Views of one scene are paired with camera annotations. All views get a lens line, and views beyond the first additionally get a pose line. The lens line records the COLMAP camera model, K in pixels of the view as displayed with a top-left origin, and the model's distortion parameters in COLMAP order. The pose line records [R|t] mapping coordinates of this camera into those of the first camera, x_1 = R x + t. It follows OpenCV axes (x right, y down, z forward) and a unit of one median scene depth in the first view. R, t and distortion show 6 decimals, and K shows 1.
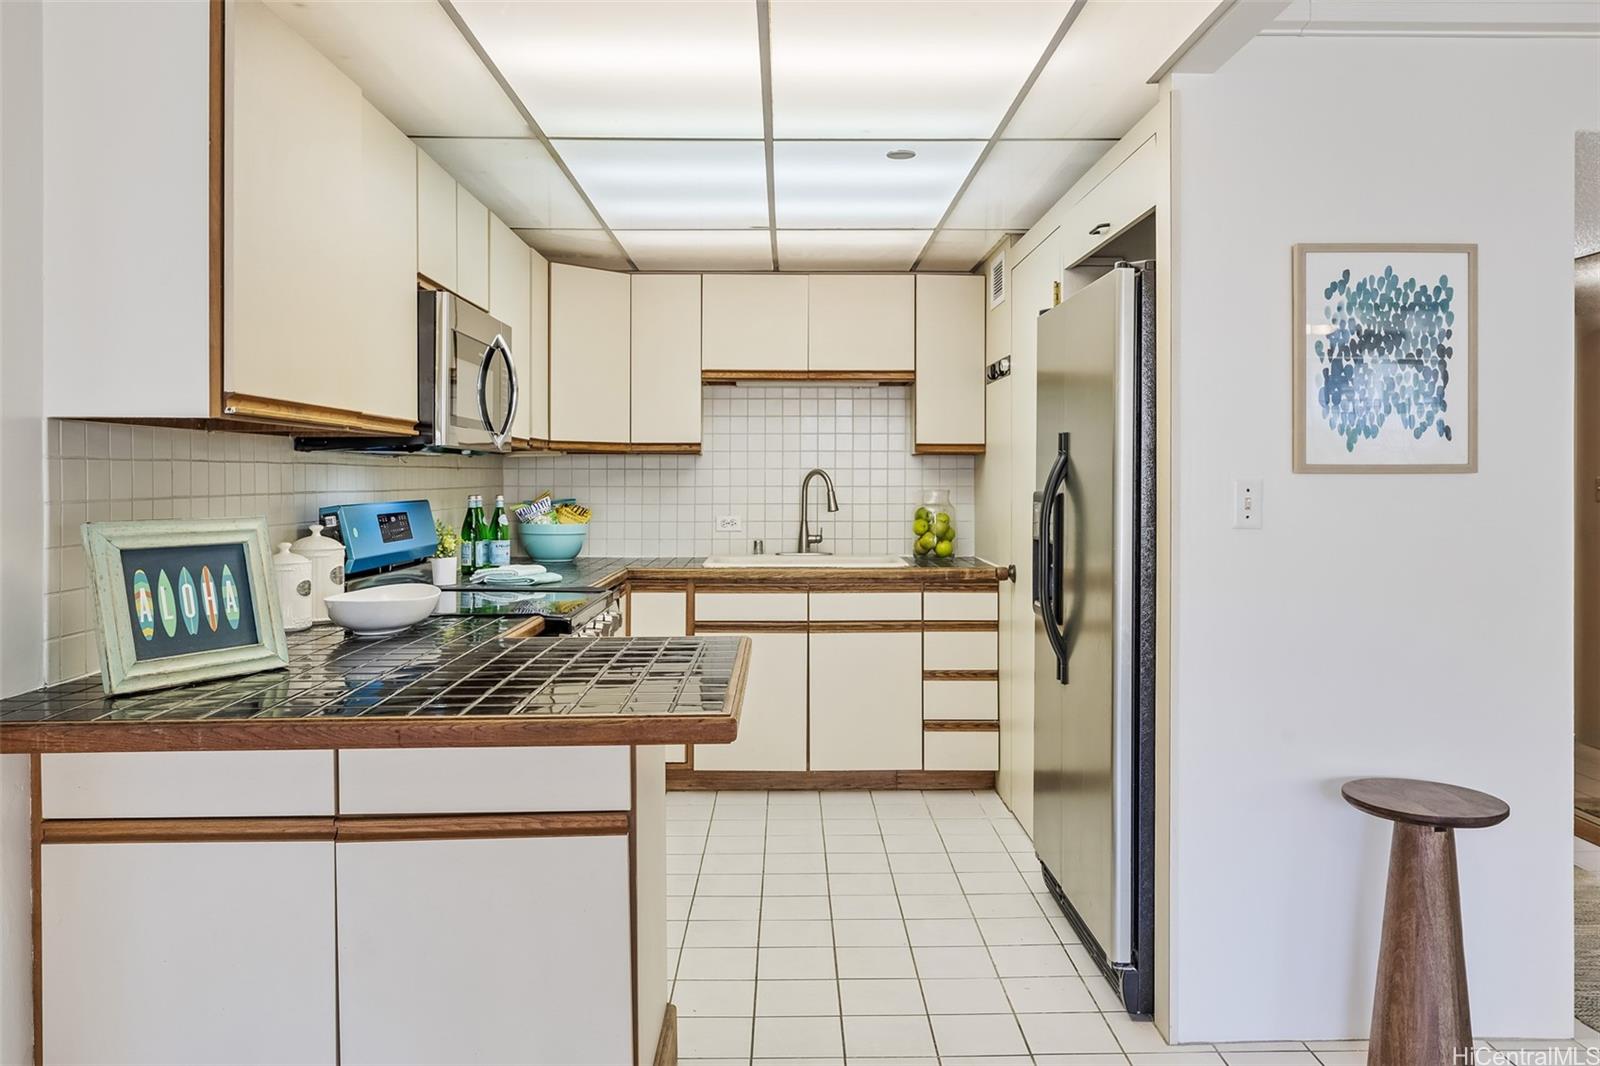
lens RADIAL K [[1228.0, 0, 802.6], [0, 1228.0, 467.0], [0, 0, 1]] dist [0.005092, 0.002740]
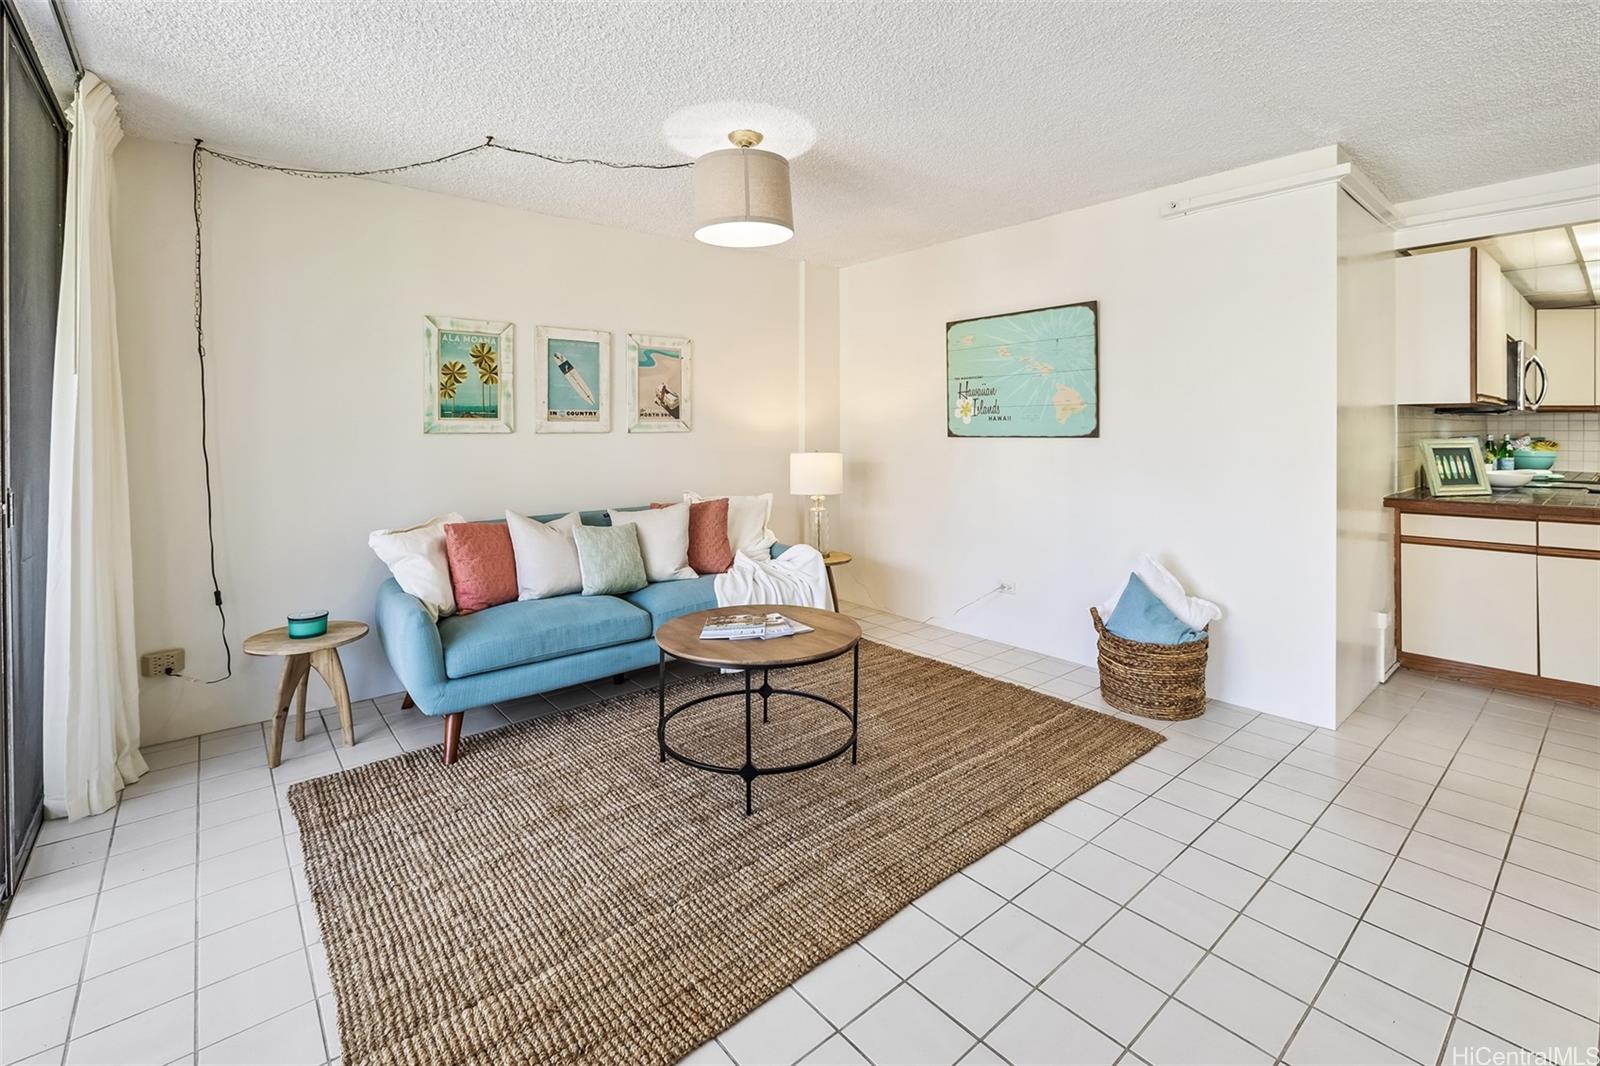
lens RADIAL K [[714.8, 0, 800.9], [0, 714.8, 424.9], [0, 0, 1]] dist [-0.004009, 0.000450]
pose [[0.635391, -0.005637, -0.772170, -0.080418], [0.008232, 0.999966, -0.000526, -0.000578], [0.772147, -0.006023, 0.635416, -0.543395]]
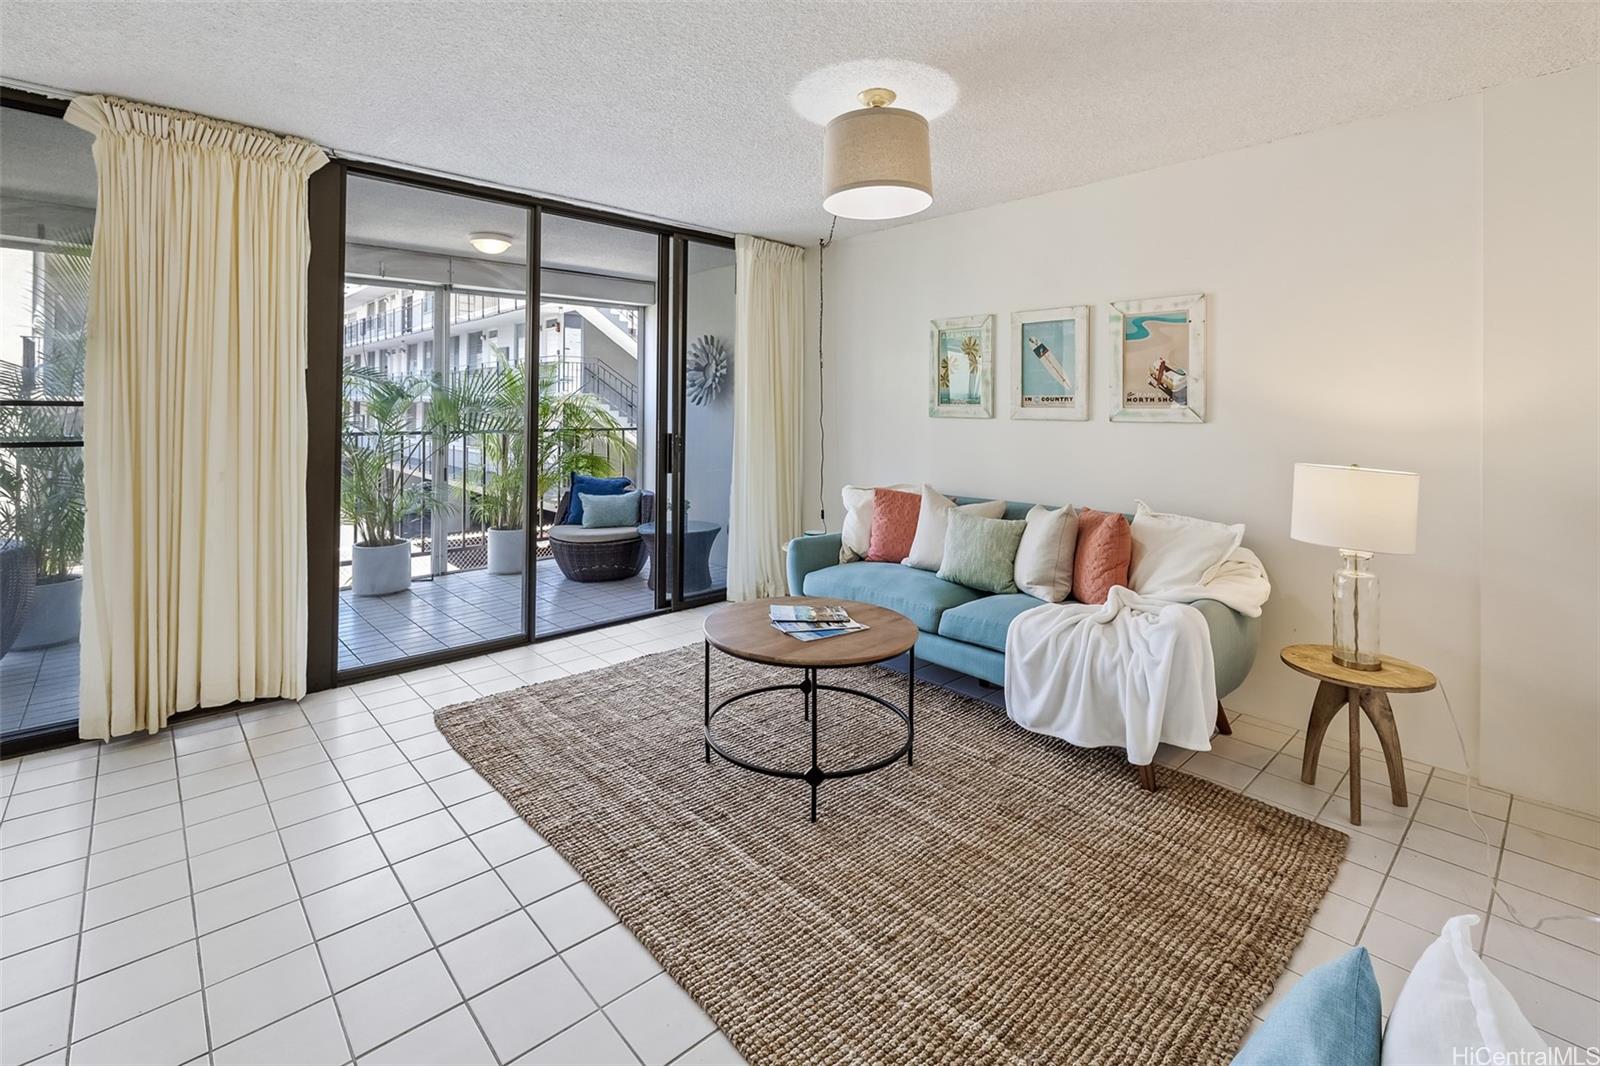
lens RADIAL K [[721.5, 0, 799.9], [0, 721.5, 401.1], [0, 0, 1]] dist [-0.000682, -0.000344]
pose [[-0.744281, -0.017047, -0.667649, -0.161929], [-0.008659, 0.999836, -0.015876, 0.000330], [0.667810, -0.006035, -0.744307, 0.168869]]
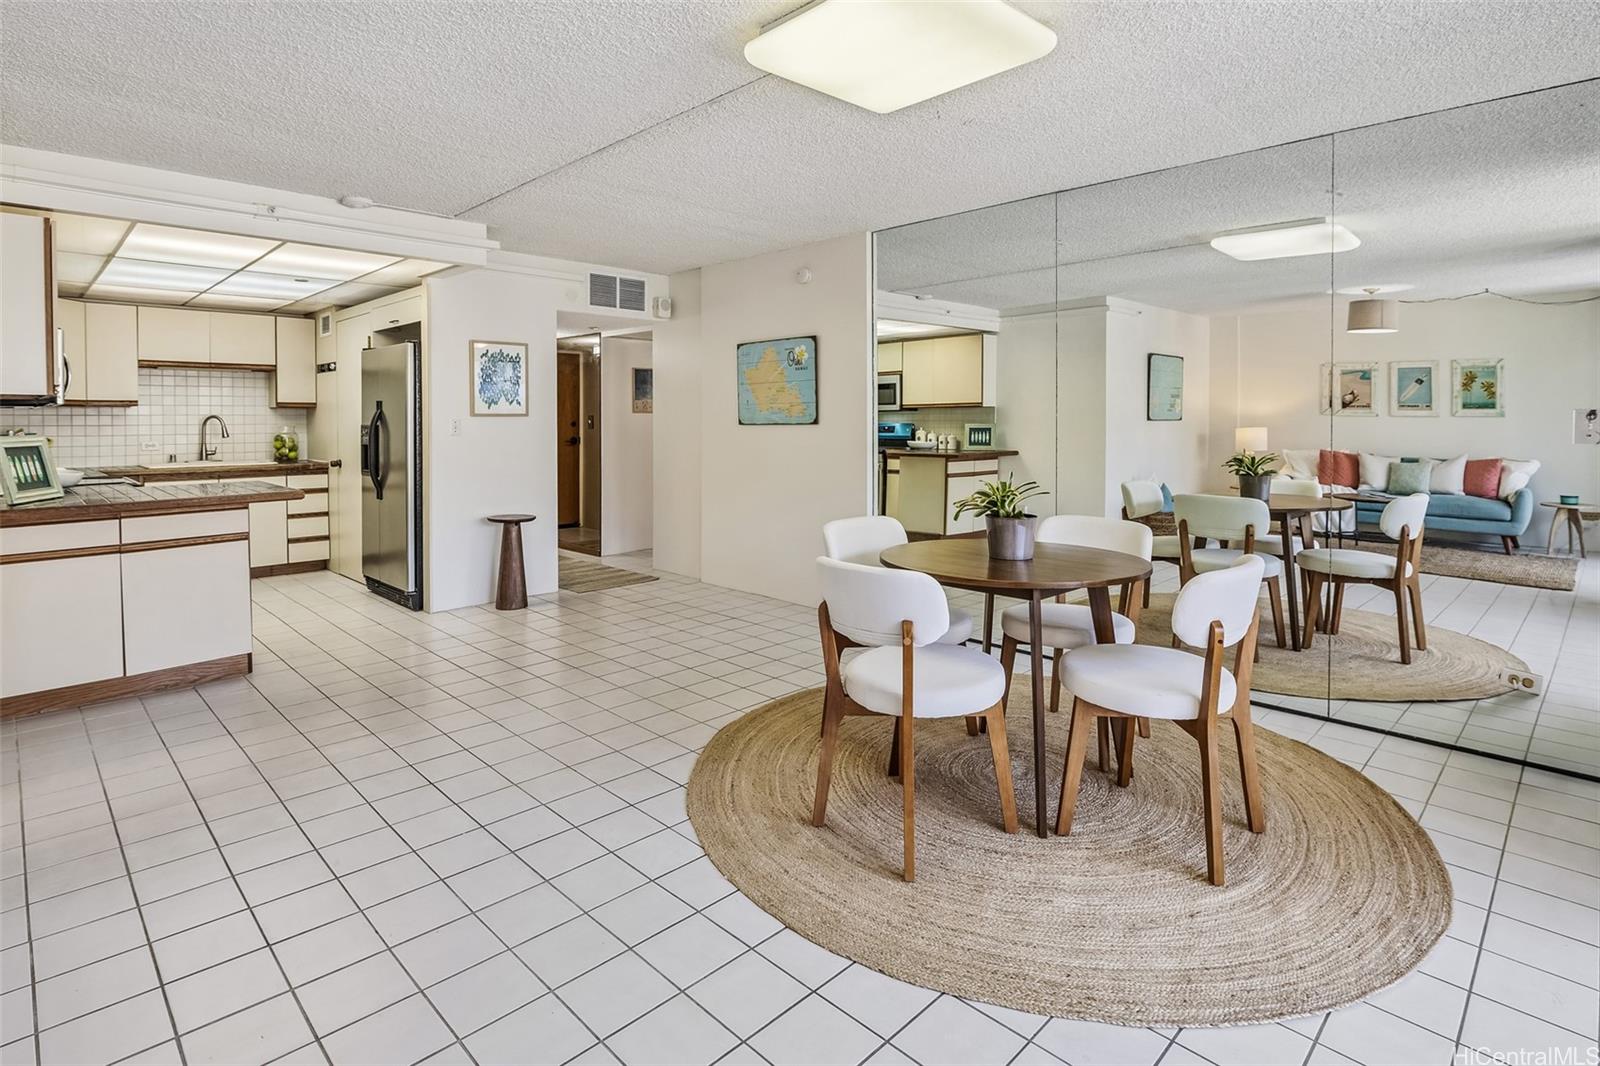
lens RADIAL K [[811.9, 0, 798.2], [0, 811.9, 431.8], [0, 0, 1]] dist [-0.004009, -0.000858]
pose [[0.715749, -0.015137, 0.698193, -0.229901], [-0.000419, 0.999756, 0.022104, -0.000830], [-0.698357, -0.016113, 0.715568, -0.545170]]
